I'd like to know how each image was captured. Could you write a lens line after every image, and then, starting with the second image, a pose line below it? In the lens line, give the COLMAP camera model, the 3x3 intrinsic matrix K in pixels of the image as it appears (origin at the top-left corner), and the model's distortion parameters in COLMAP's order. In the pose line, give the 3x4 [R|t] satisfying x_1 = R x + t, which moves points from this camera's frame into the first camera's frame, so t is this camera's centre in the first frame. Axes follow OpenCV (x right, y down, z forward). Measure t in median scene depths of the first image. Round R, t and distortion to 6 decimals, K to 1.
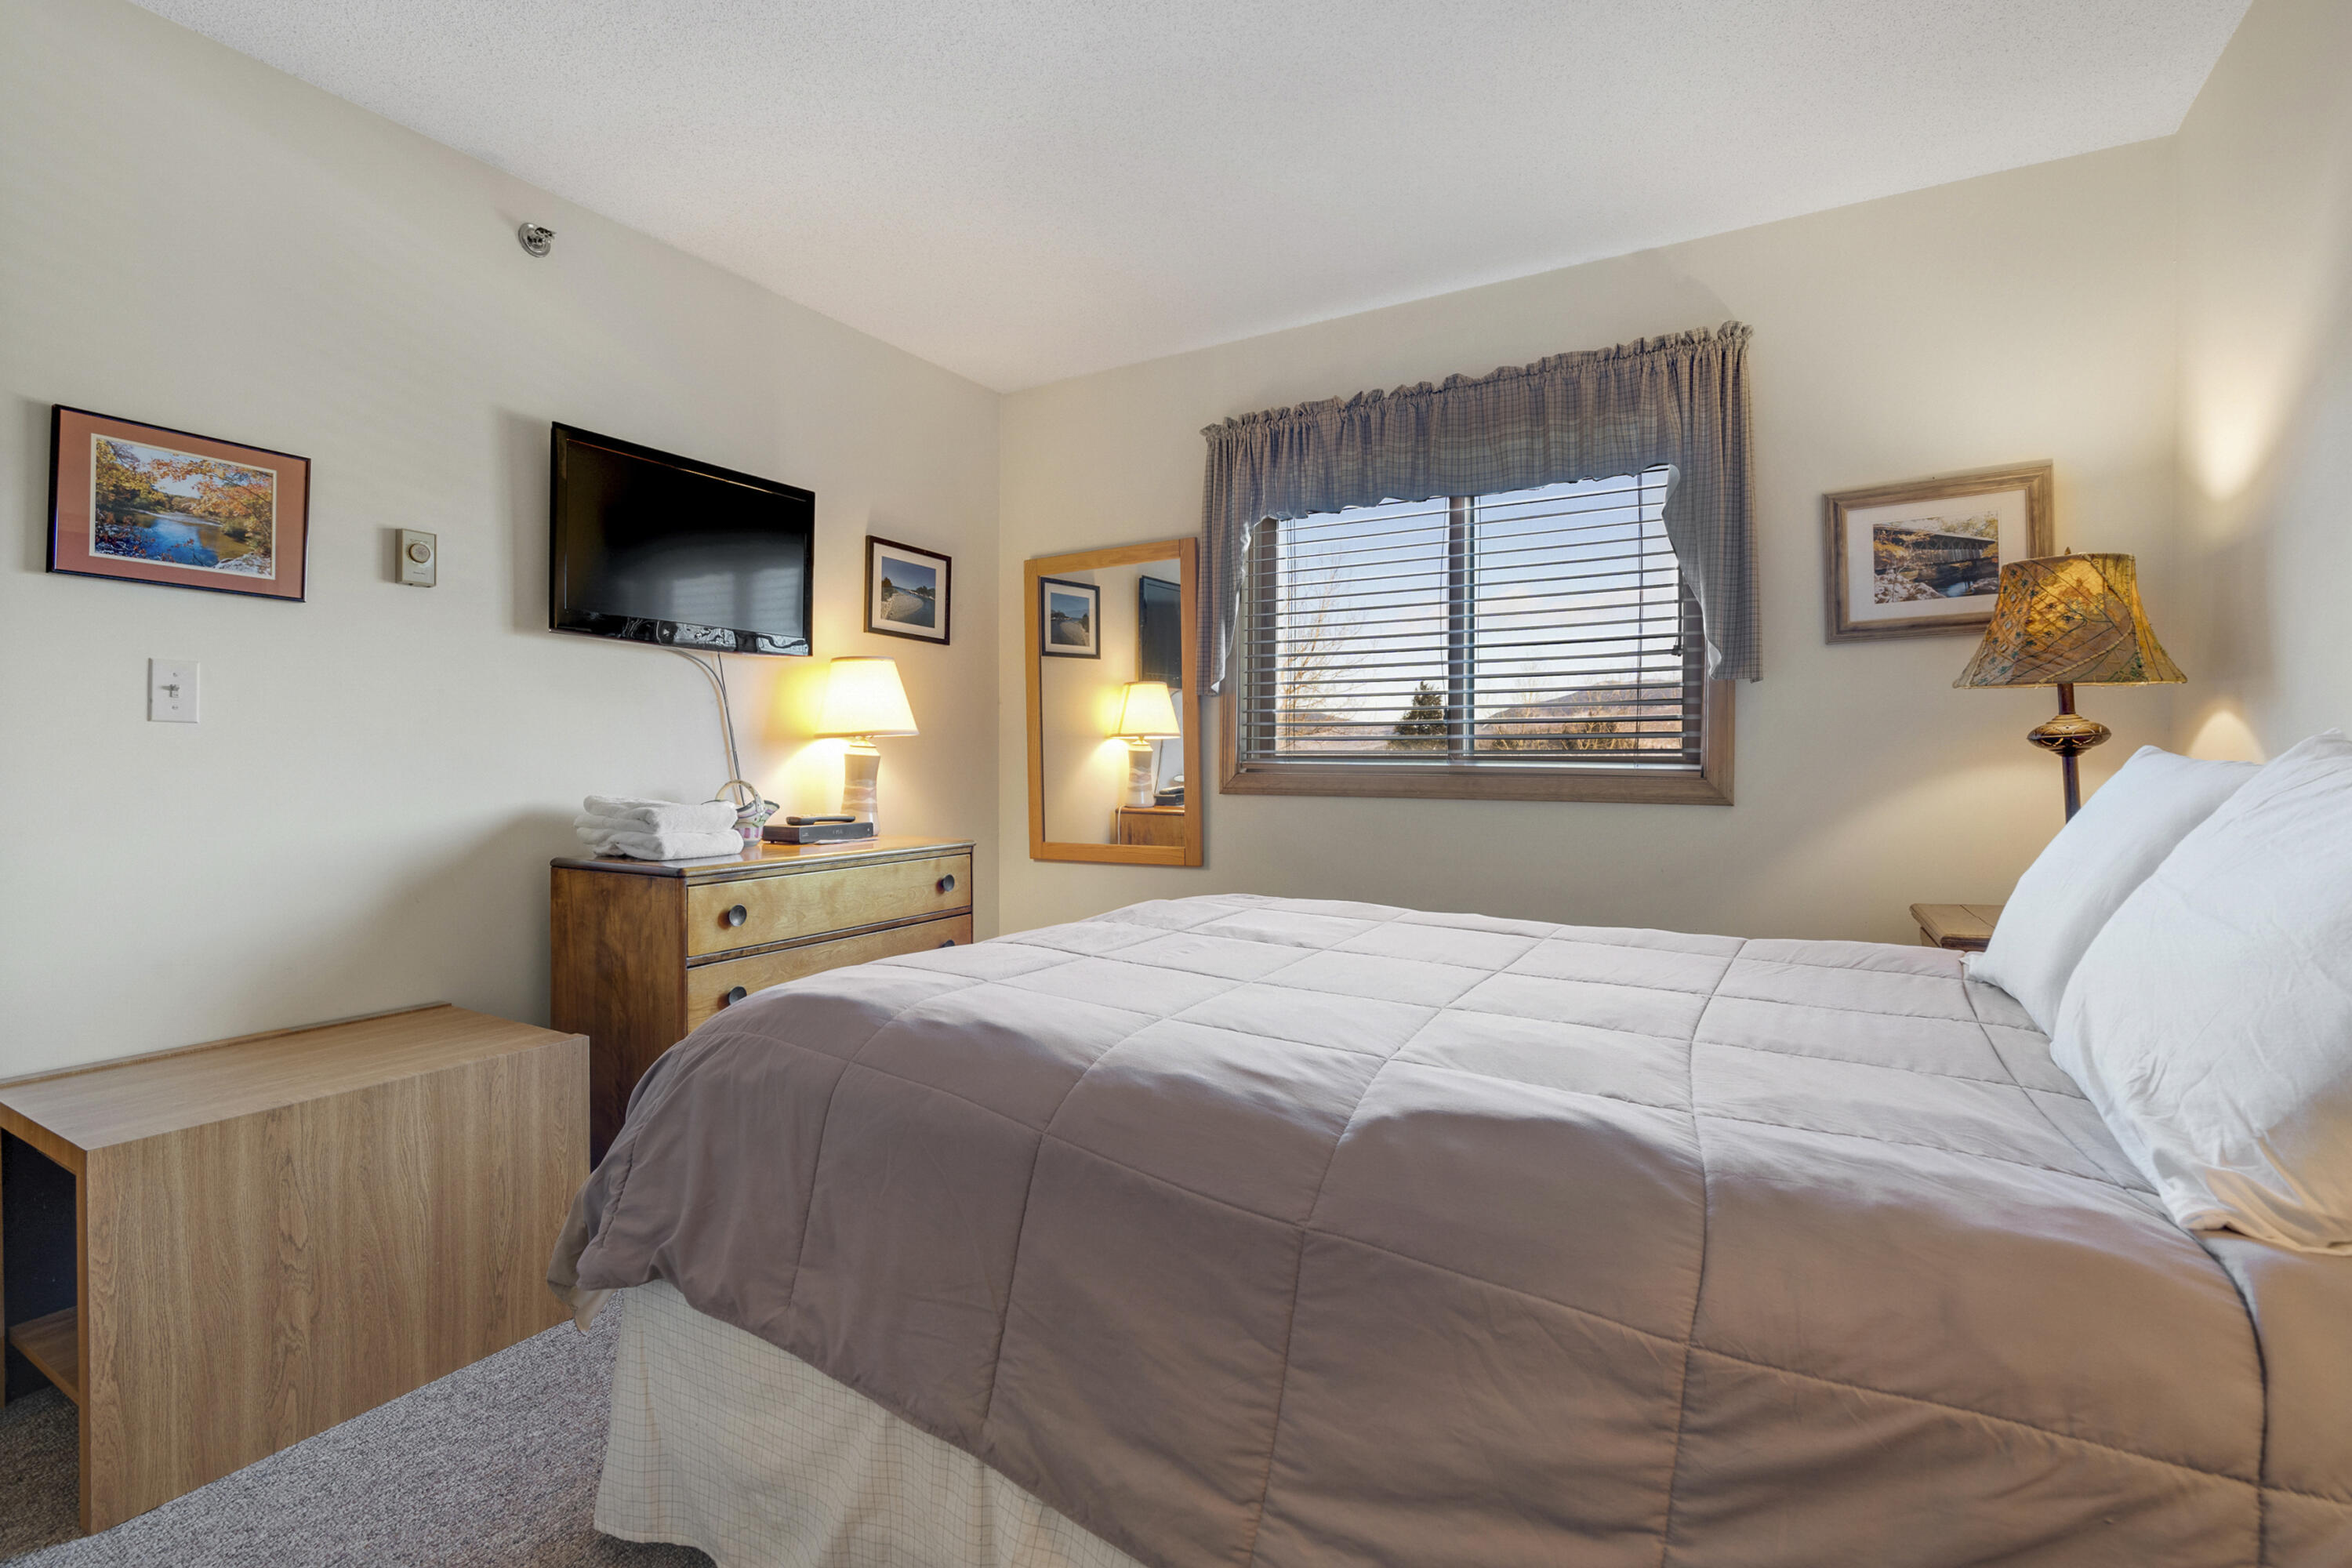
lens RADIAL K [[1061.7, 0, 1178.2], [0, 1061.7, 765.3], [0, 0, 1]] dist [-0.012251, 0.004569]
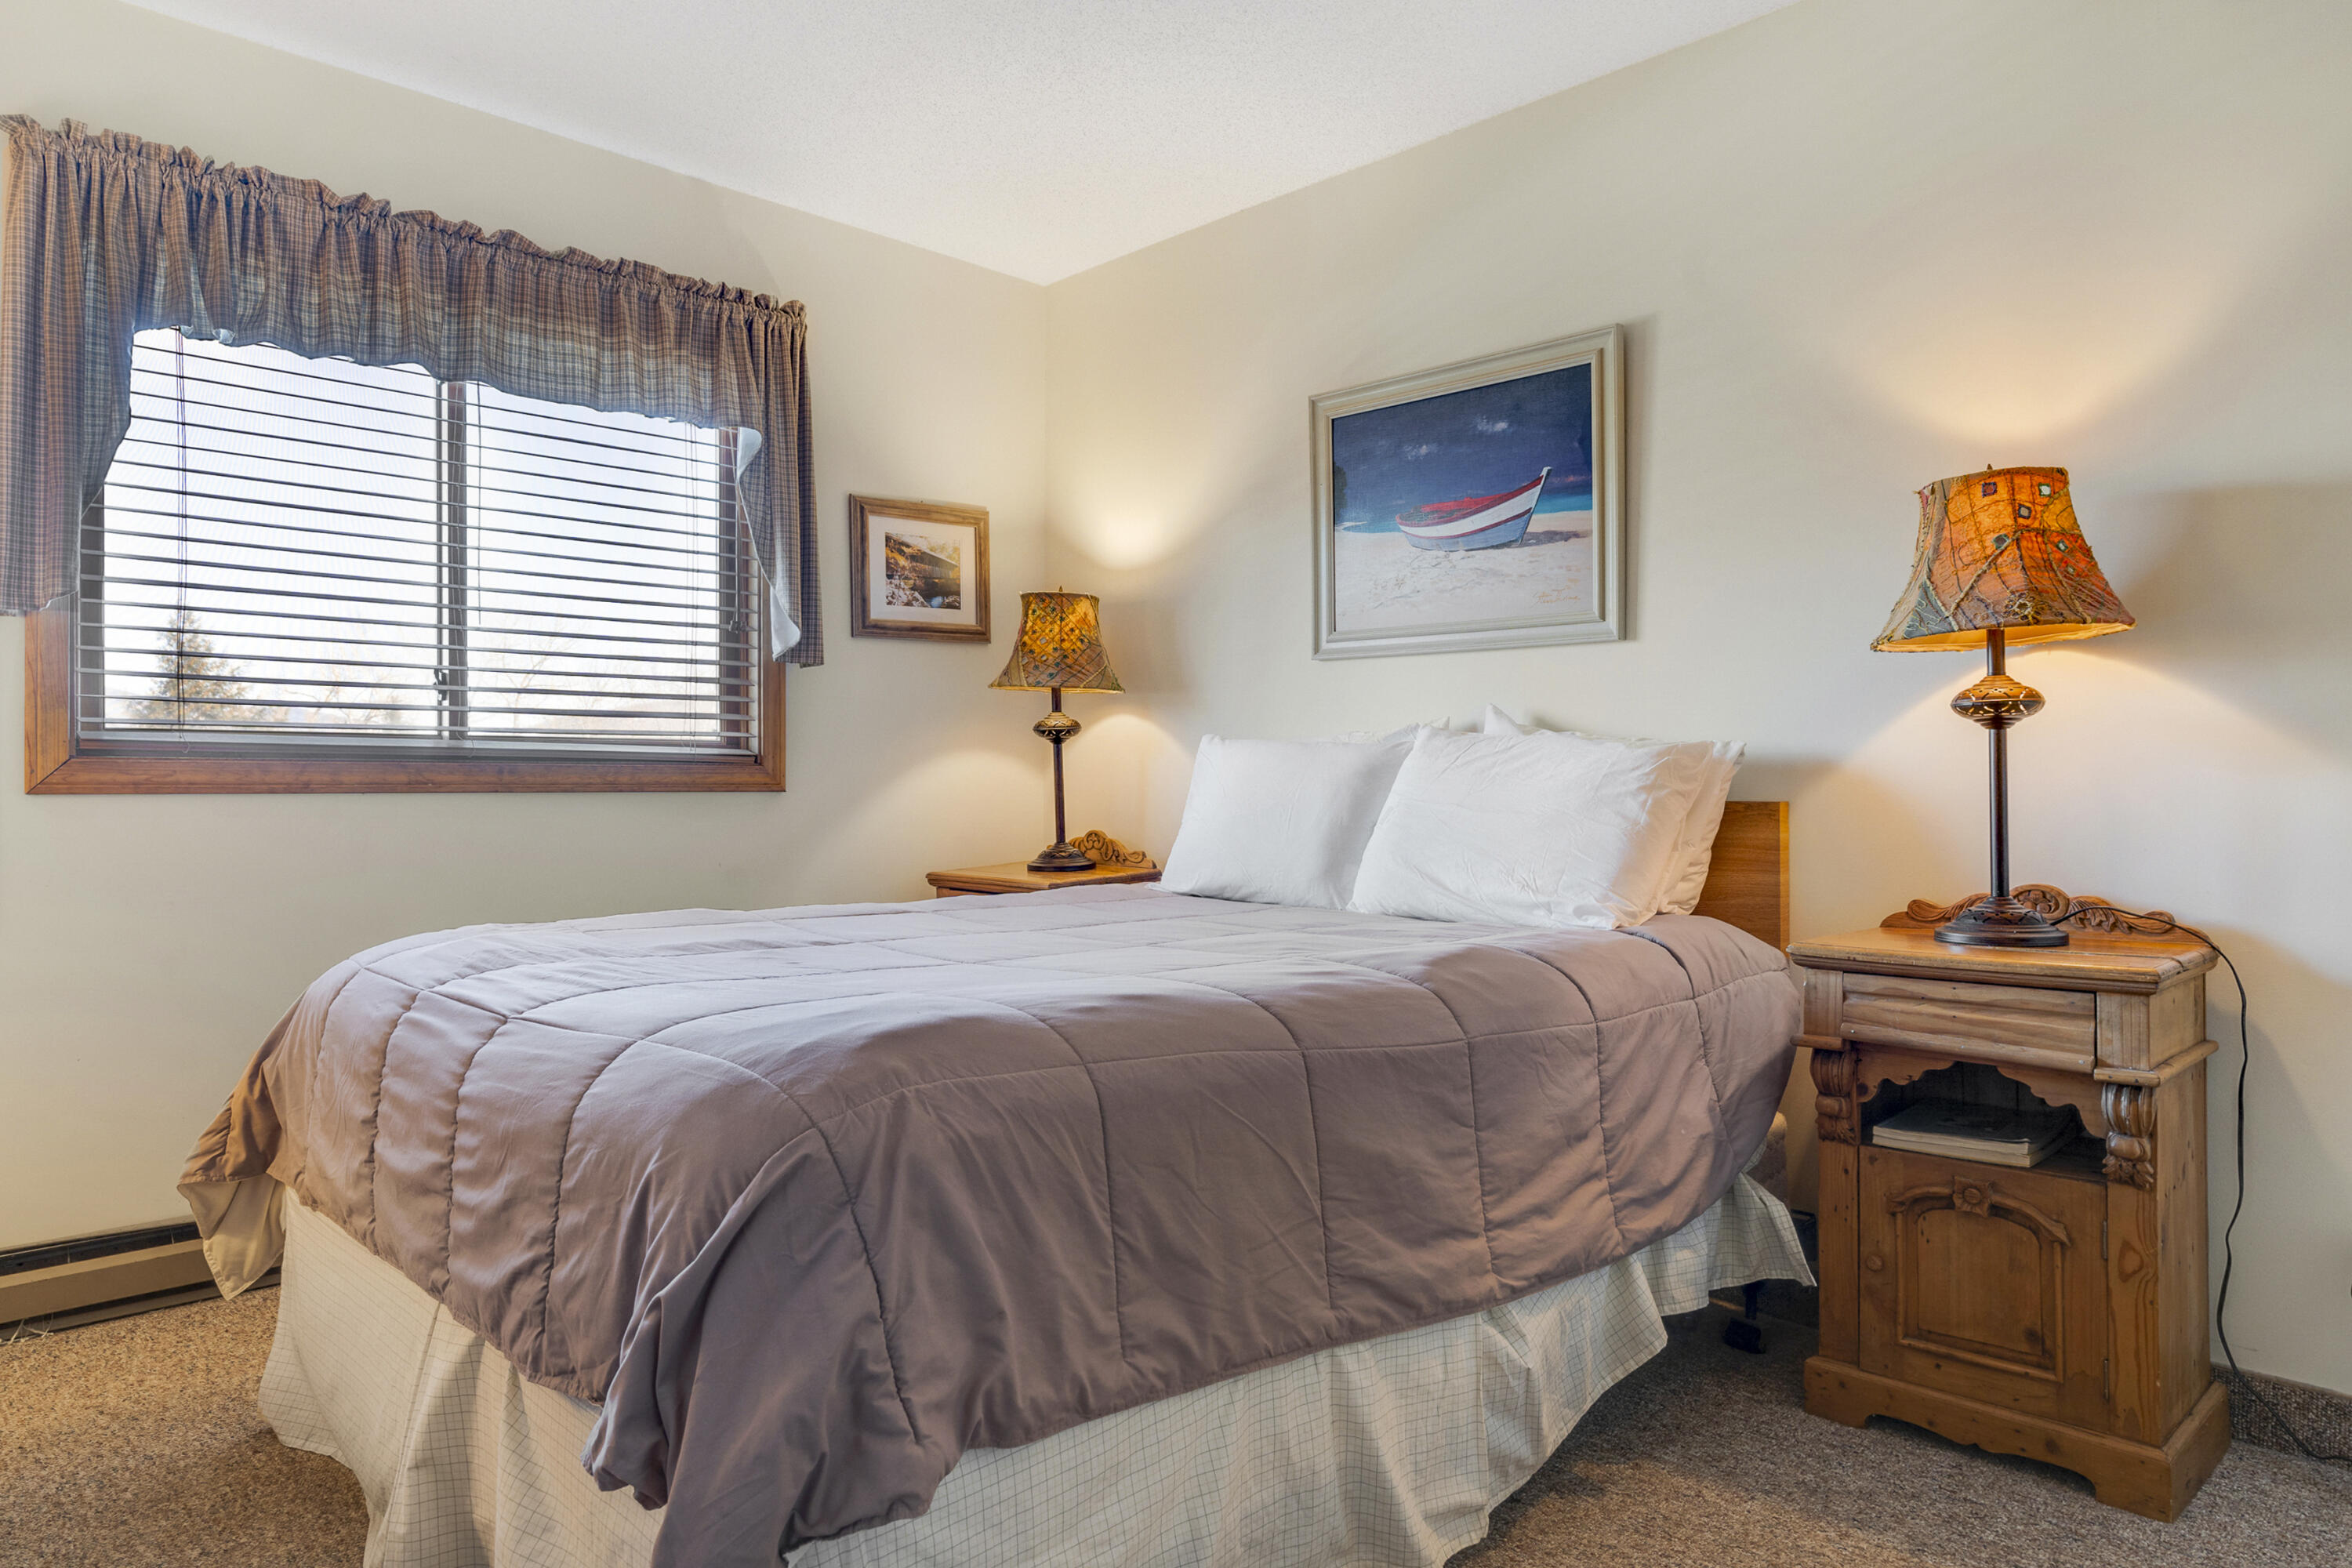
lens RADIAL K [[1409.9, 0, 1176.0], [0, 1409.9, 784.0], [0, 0, 1]] dist [-0.006519, -0.001961]
pose [[0.265969, -0.006656, 0.963959, -0.667540], [0.005135, 0.999972, 0.005488, 0.026930], [-0.963968, 0.003490, 0.265995, 0.315233]]
